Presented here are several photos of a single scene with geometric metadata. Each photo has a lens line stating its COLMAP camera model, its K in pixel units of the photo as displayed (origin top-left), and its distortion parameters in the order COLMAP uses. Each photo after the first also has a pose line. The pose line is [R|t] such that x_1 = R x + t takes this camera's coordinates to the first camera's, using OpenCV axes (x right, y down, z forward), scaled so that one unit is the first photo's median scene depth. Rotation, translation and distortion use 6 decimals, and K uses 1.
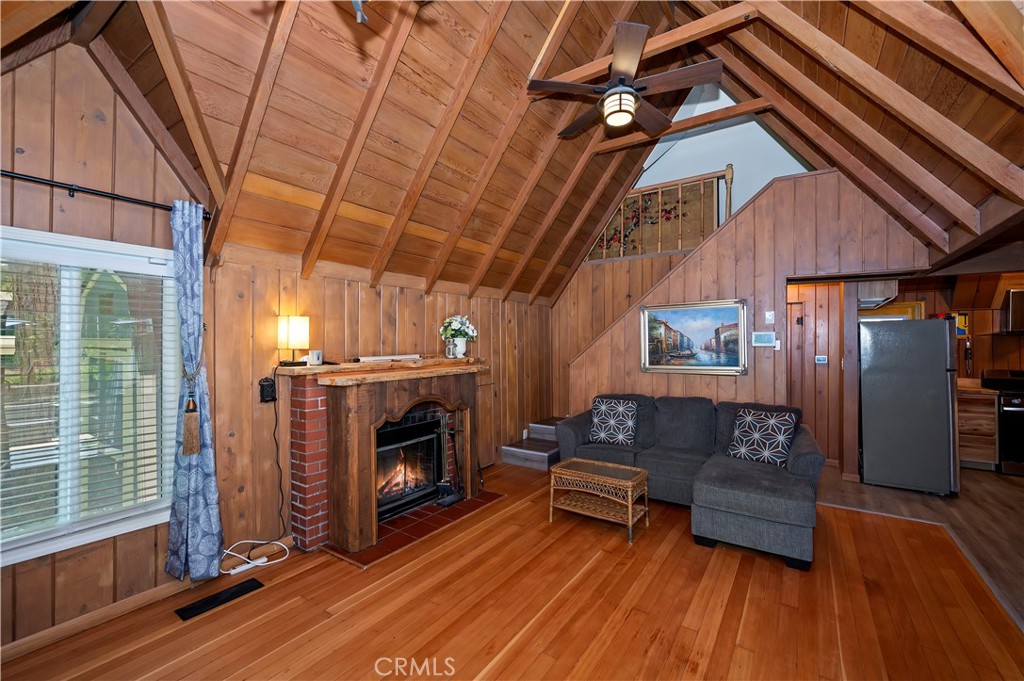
lens RADIAL K [[419.6, 0, 517.5], [0, 419.6, 340.4], [0, 0, 1]] dist [0.000792, 0.000168]
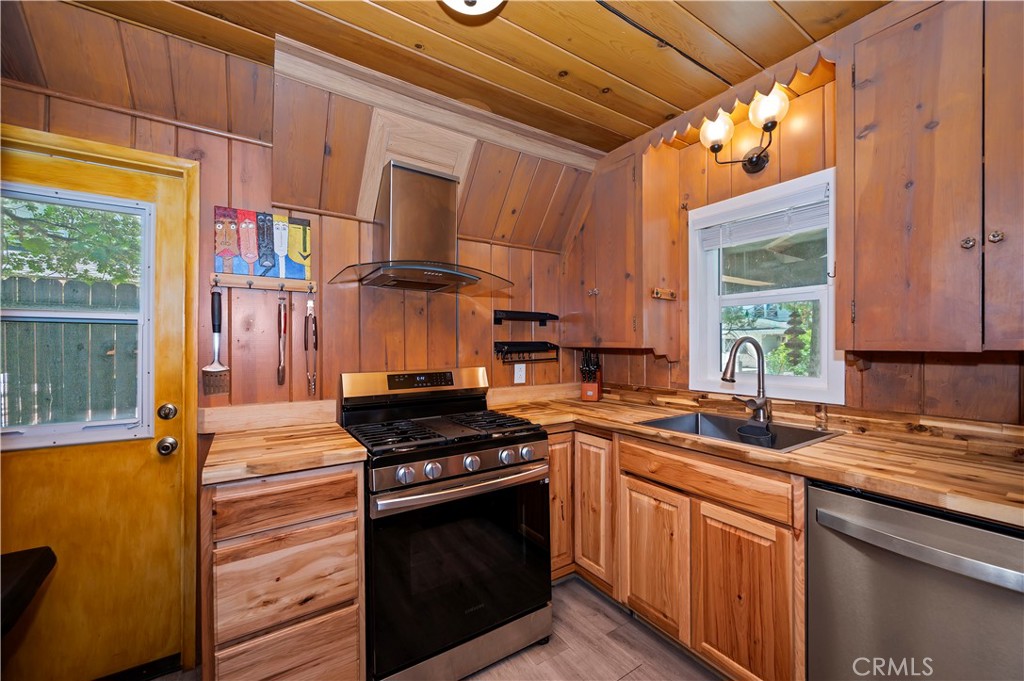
lens RADIAL K [[403.2, 0, 515.1], [0, 403.2, 343.3], [0, 0, 1]] dist [-0.000650, -0.000063]
pose [[0.381532, -0.004414, 0.924345, 1.193264], [-0.000964, 0.999986, 0.005173, 0.056281], [-0.924355, -0.002865, 0.381522, 1.027364]]
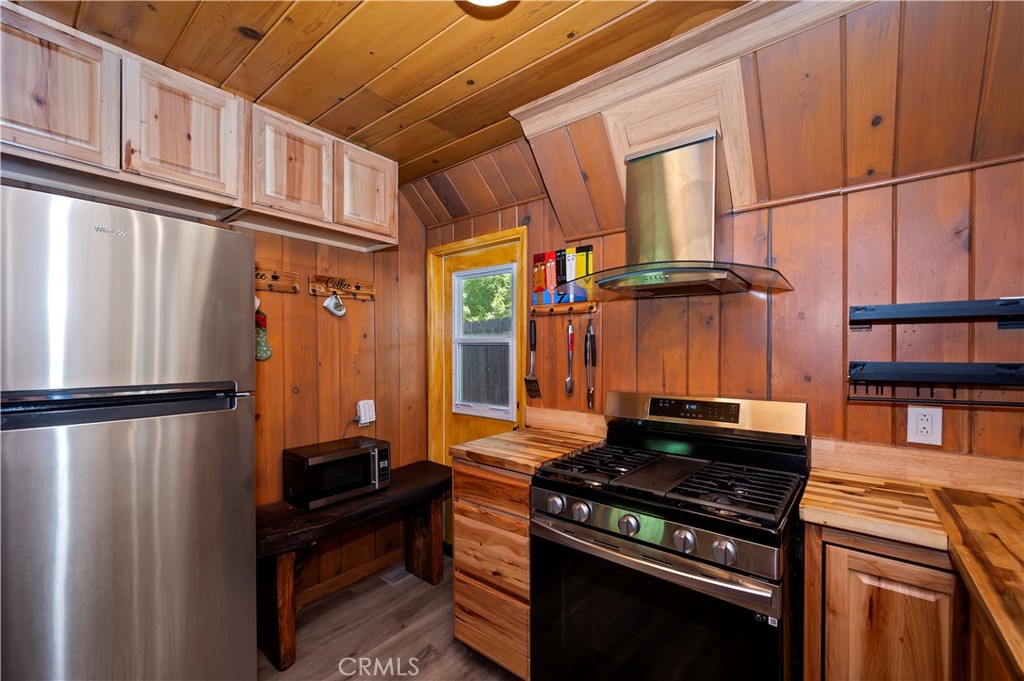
lens RADIAL K [[415.8, 0, 512.0], [0, 415.8, 352.9], [0, 0, 1]] dist [0.000275, 0.000081]
pose [[0.996546, -0.004814, -0.082899, 1.502870], [0.005909, 0.999898, 0.012972, 0.041935], [0.082828, -0.013417, 0.996474, 0.892332]]
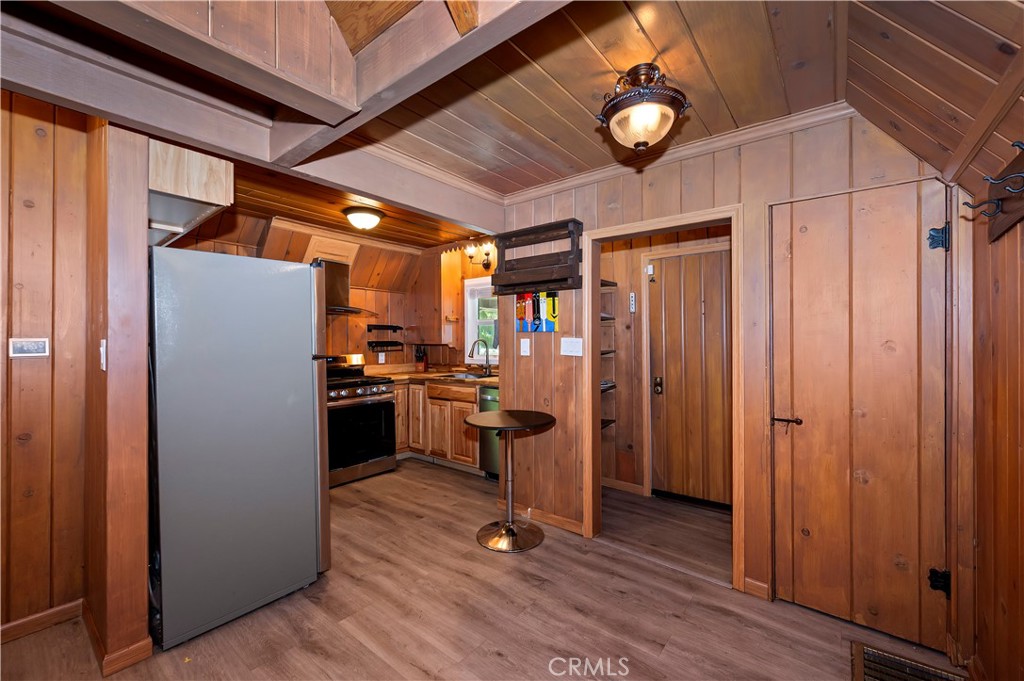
lens RADIAL K [[412.4, 0, 512.0], [0, 412.4, 340.5], [0, 0, 1]] dist [-0.001105, -0.000179]
pose [[0.077287, -0.000454, 0.997009, 0.552296], [-0.001027, 0.999999, 0.000535, 0.054419], [-0.997008, -0.001065, 0.077287, 0.765995]]
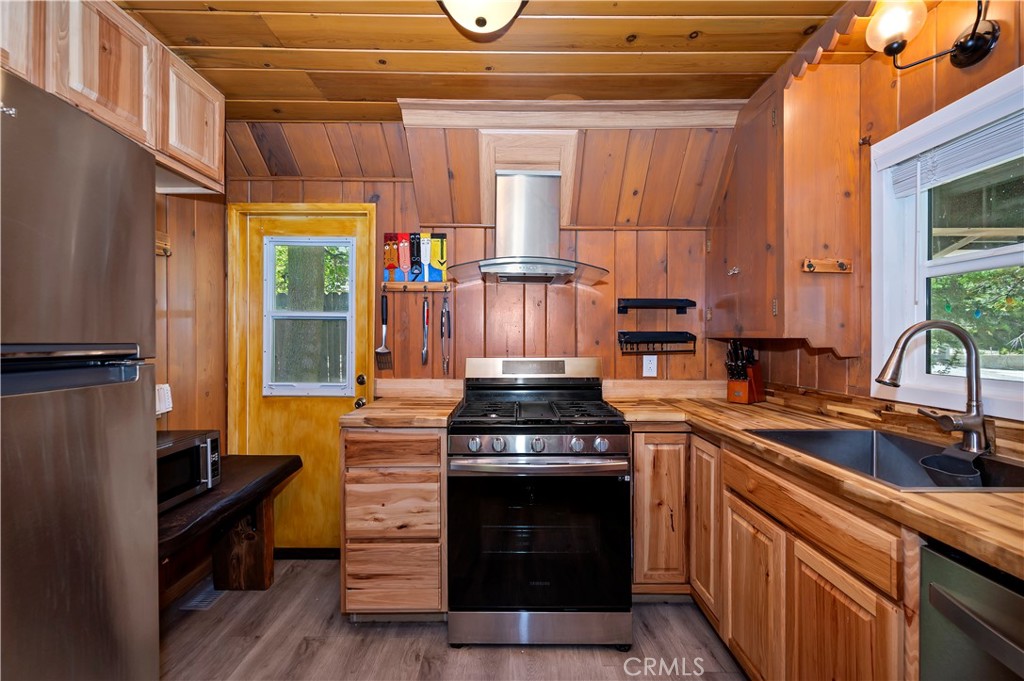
lens RADIAL K [[407.9, 0, 512.9], [0, 407.9, 339.2], [0, 0, 1]] dist [0.000011, -0.000065]
pose [[0.824734, -0.003737, 0.565508, 1.289446], [-0.001517, 0.999960, 0.008820, 0.063674], [-0.565518, -0.008132, 0.824696, 0.874557]]
